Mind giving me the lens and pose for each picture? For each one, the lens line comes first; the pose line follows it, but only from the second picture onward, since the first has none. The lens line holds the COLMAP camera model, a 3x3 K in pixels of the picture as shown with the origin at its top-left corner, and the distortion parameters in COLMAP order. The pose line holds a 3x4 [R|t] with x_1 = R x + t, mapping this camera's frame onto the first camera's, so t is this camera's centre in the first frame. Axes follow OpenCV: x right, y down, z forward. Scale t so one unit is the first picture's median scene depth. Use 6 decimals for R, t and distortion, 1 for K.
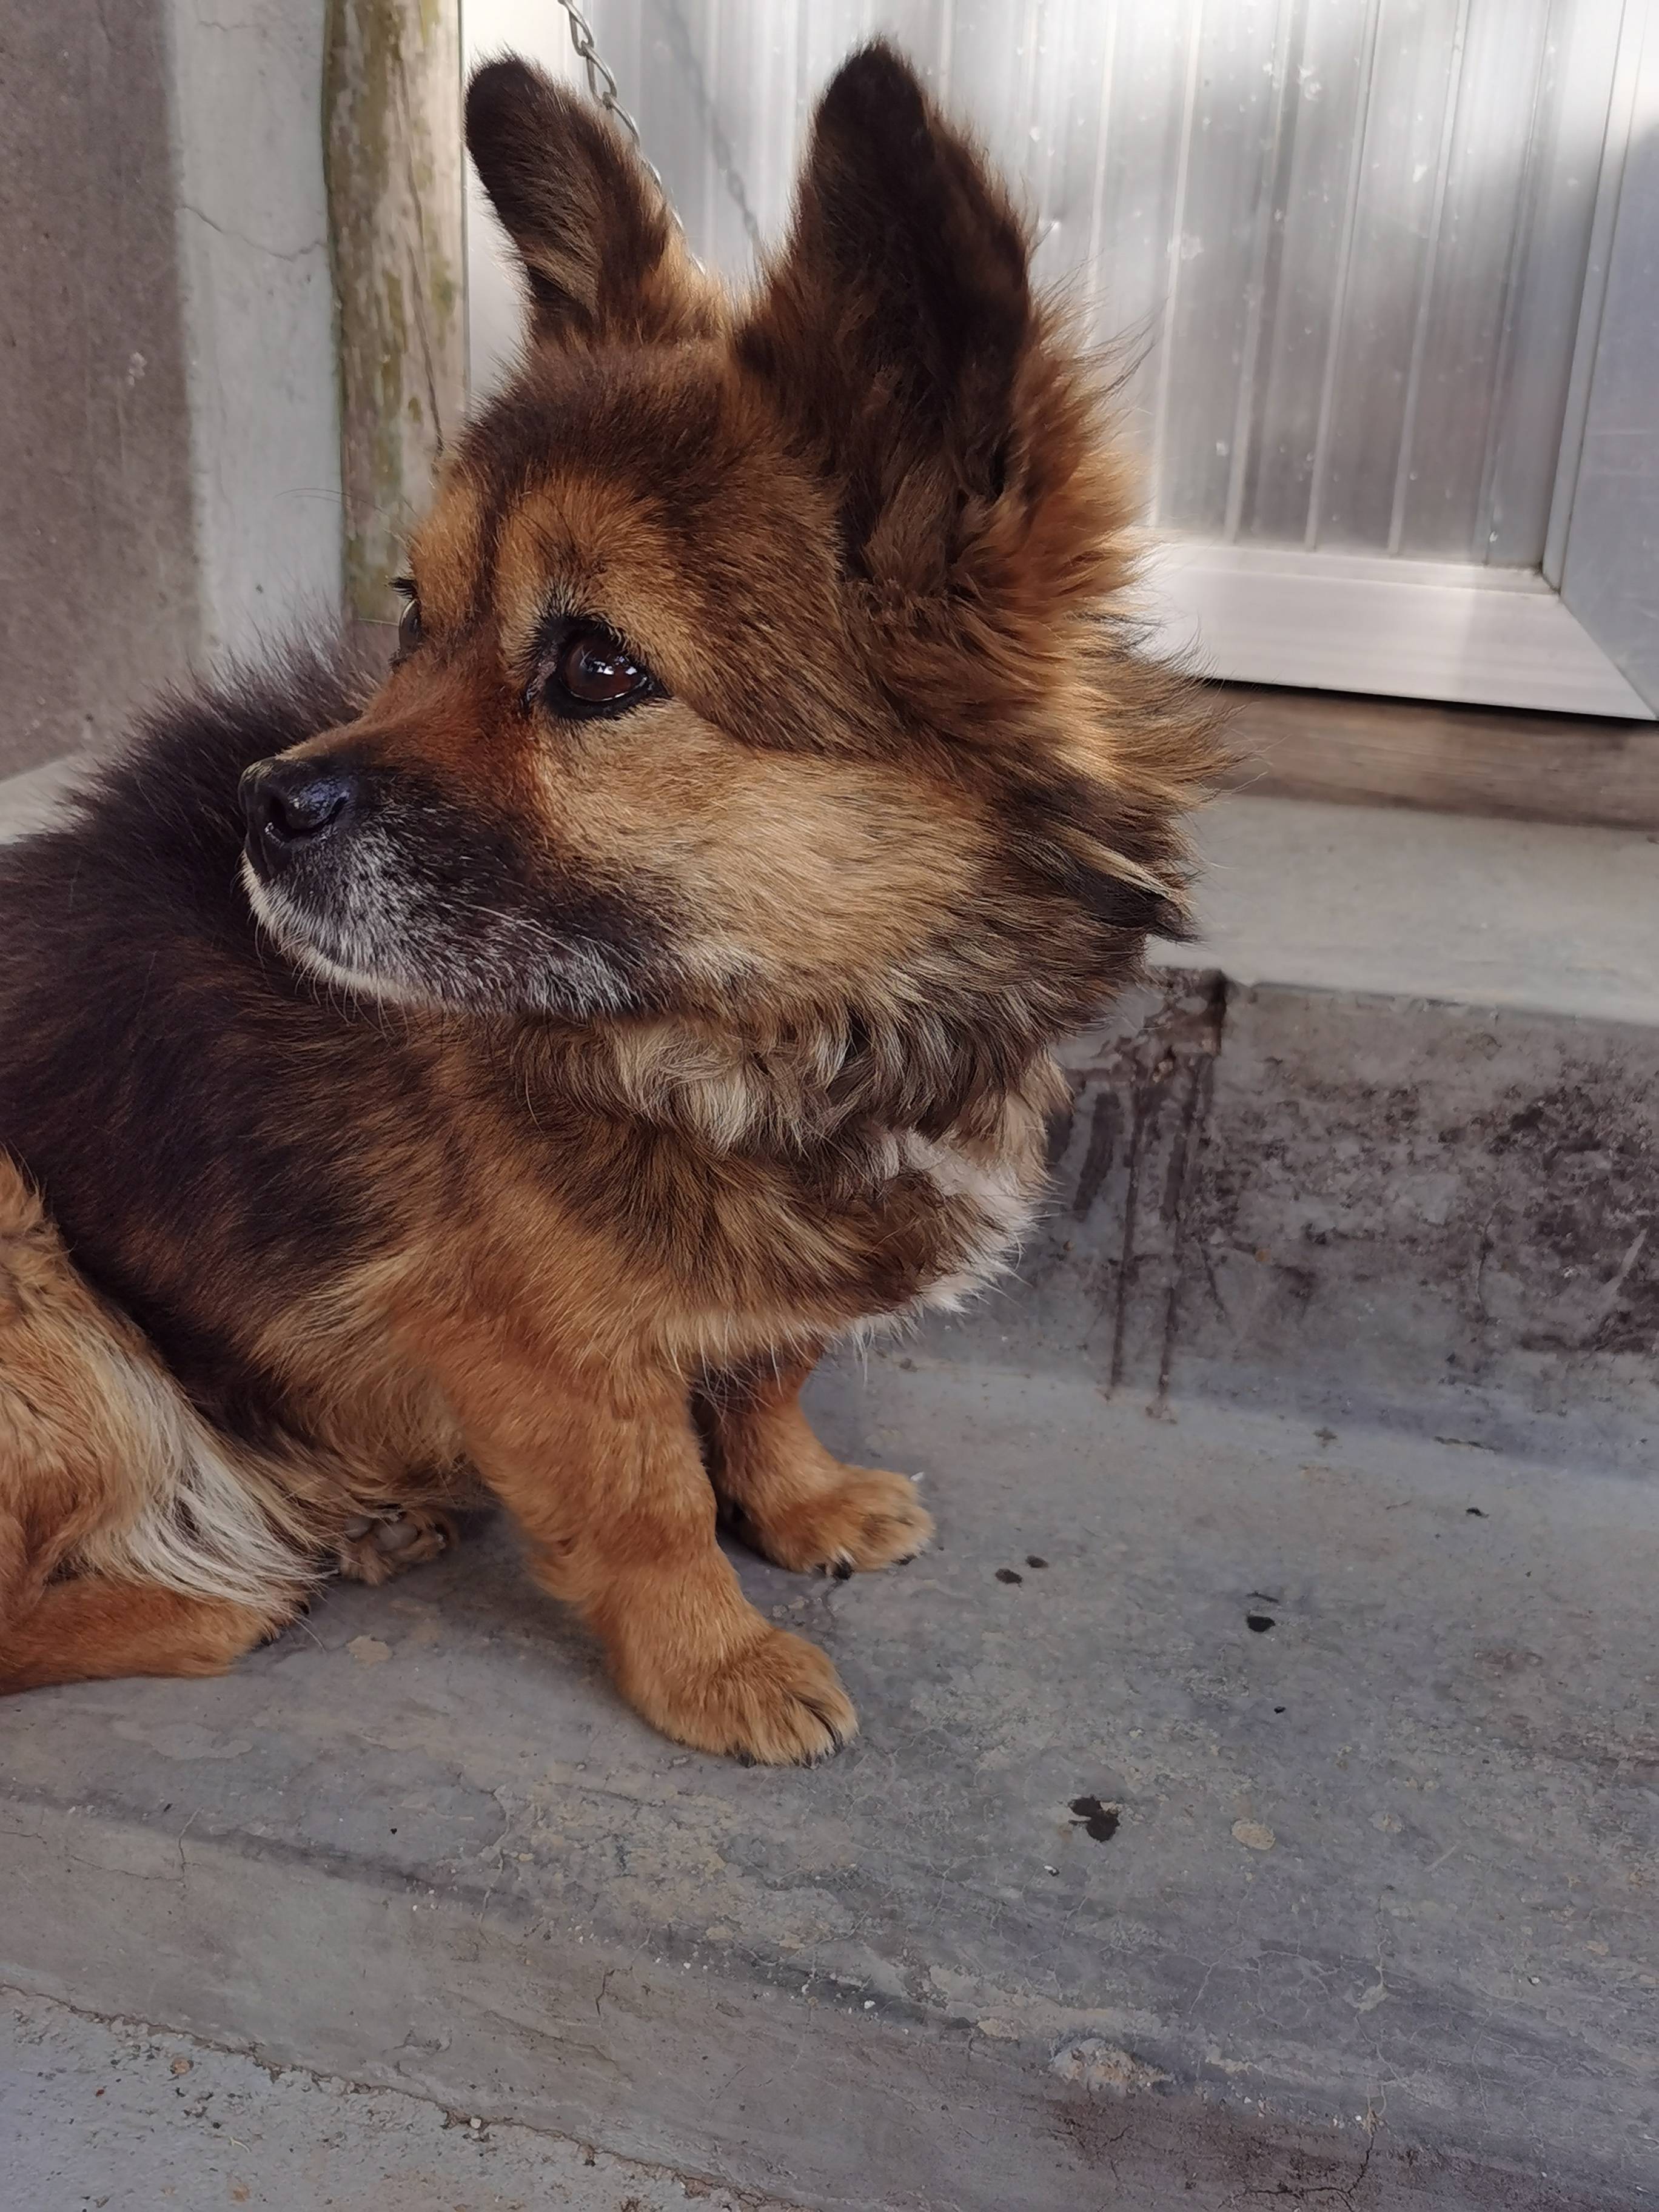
lens RADIAL K [[2279.6, 0, 829.5], [0, 2279.6, 1106.0], [0, 0, 1]] dist [0.008050, -0.022343]
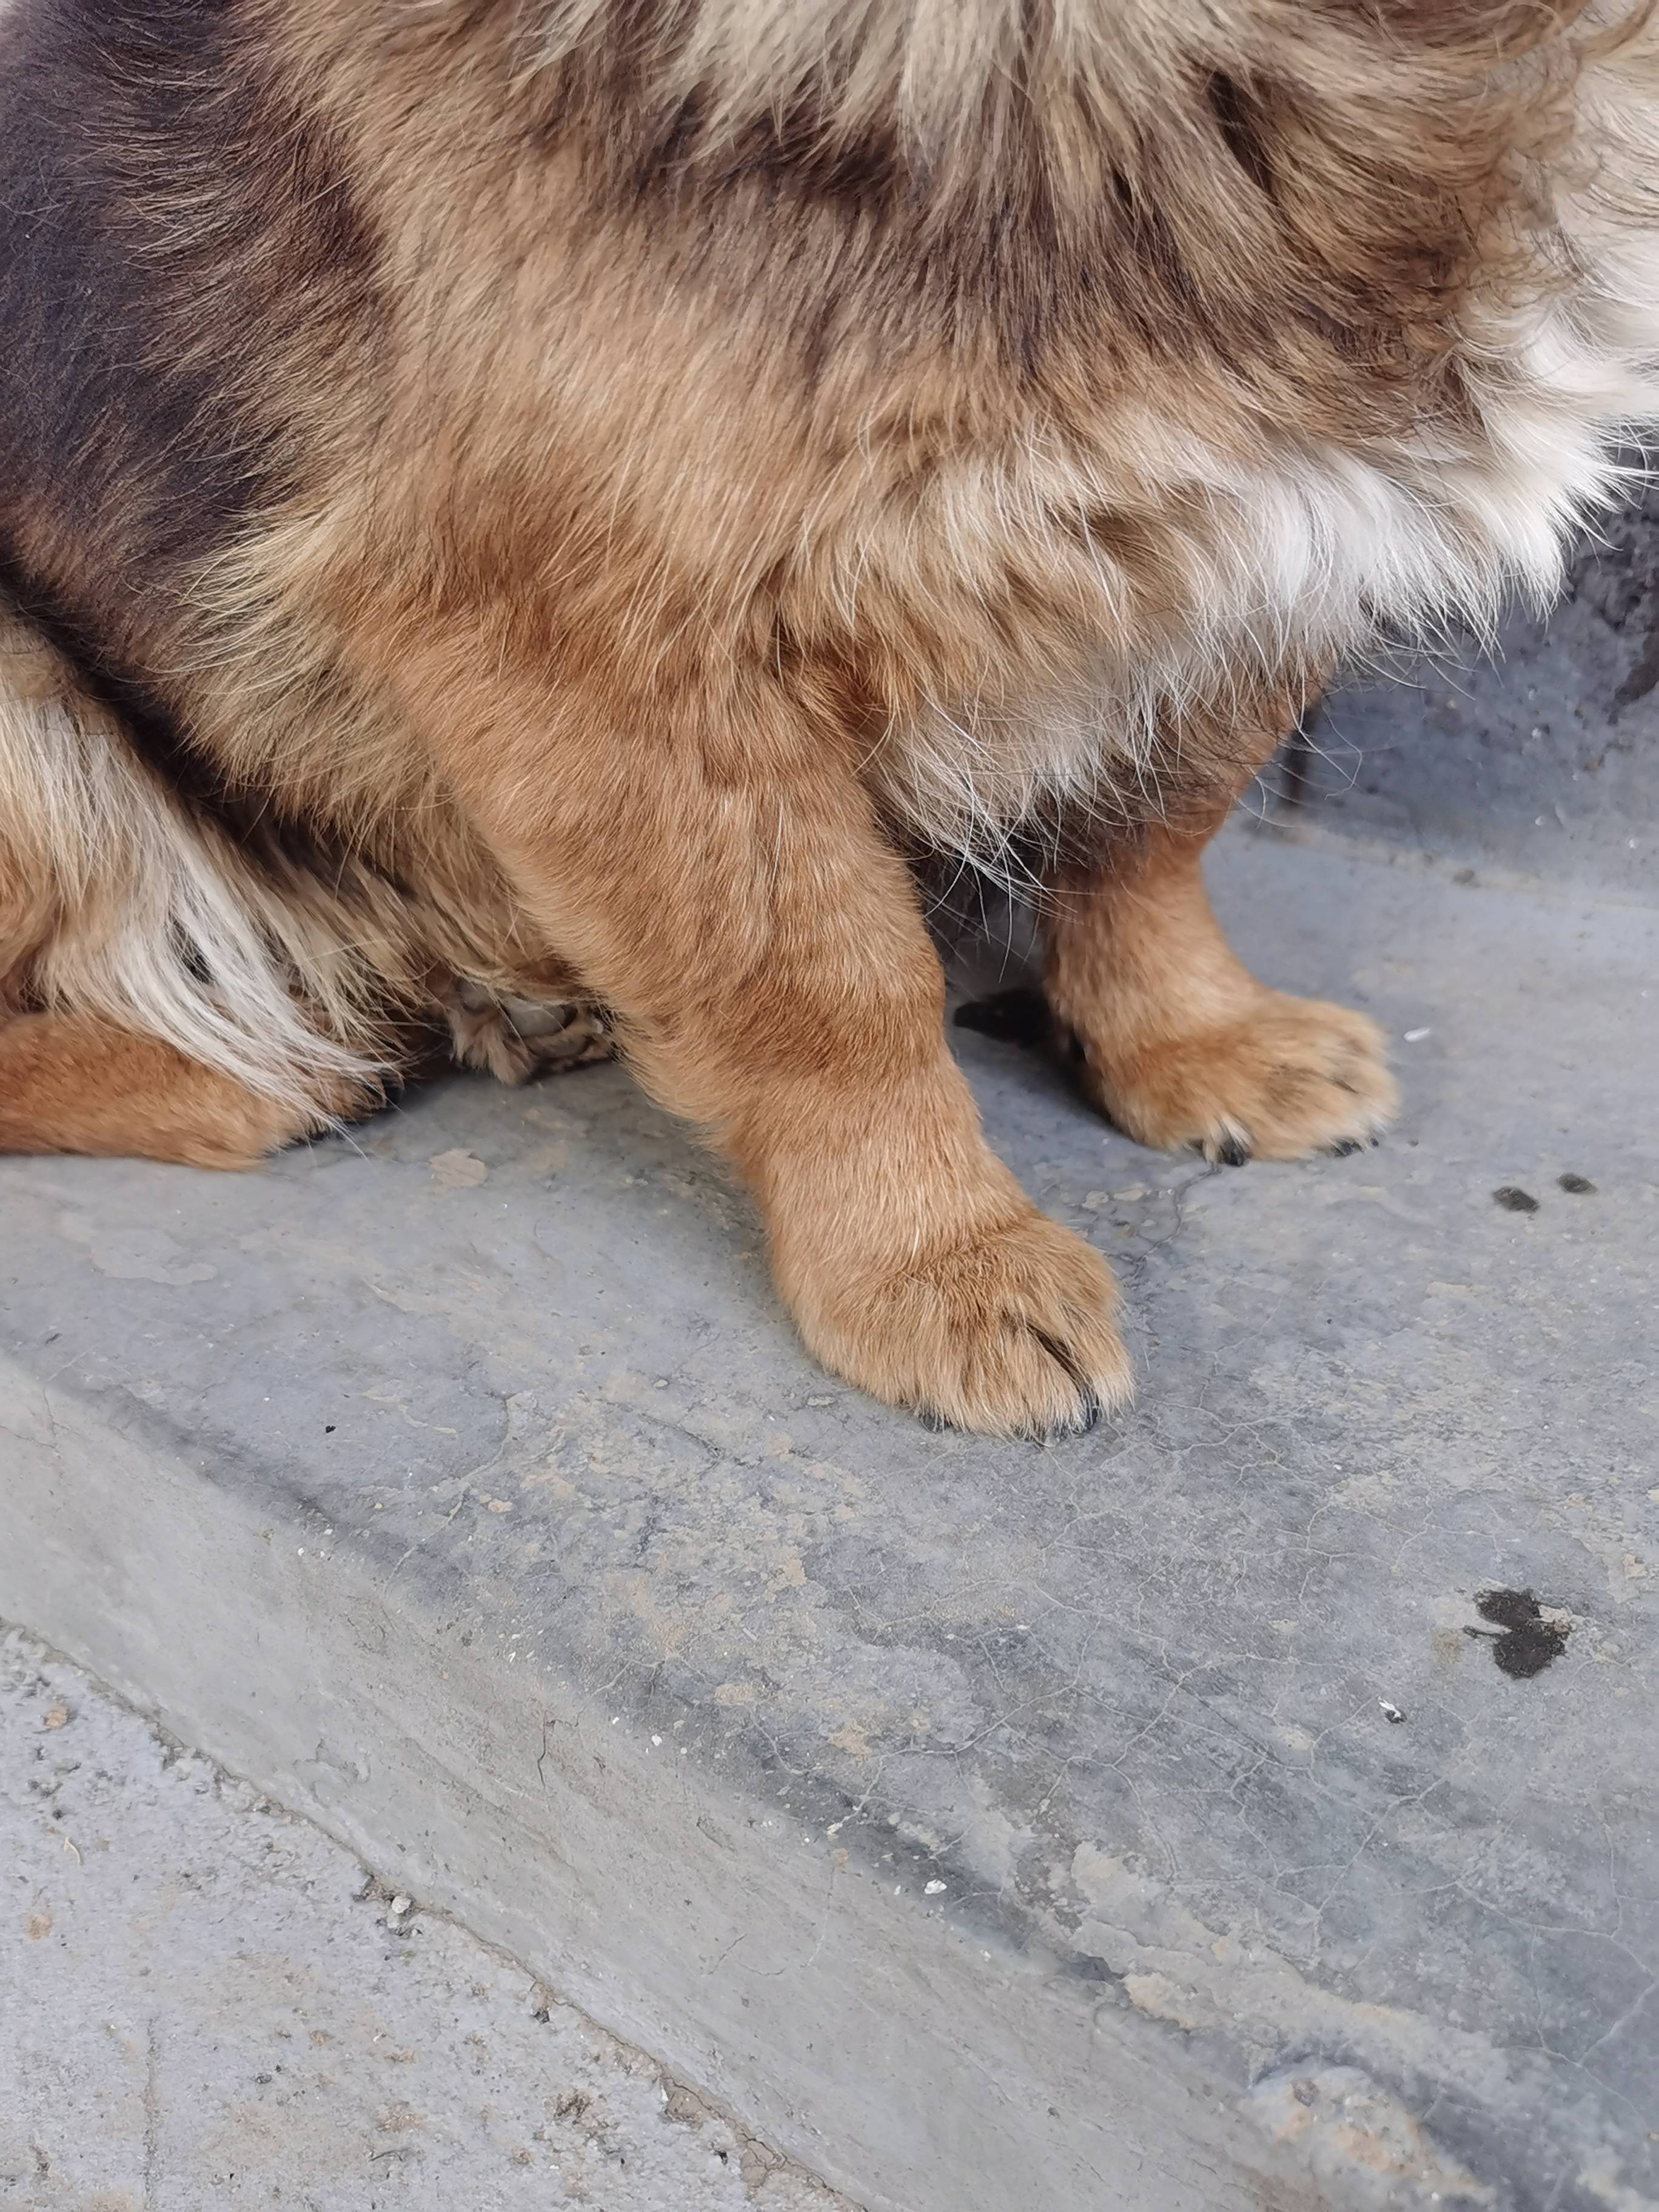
lens RADIAL K [[2330.7, 0, 798.0], [0, 2330.7, 1083.8], [0, 0, 1]] dist [0.006971, -0.033917]
pose [[0.921240, 0.109512, -0.373262, 0.133259], [-0.061230, 0.988415, 0.138873, 0.111881], [0.384146, -0.105081, 0.917273, 0.413364]]
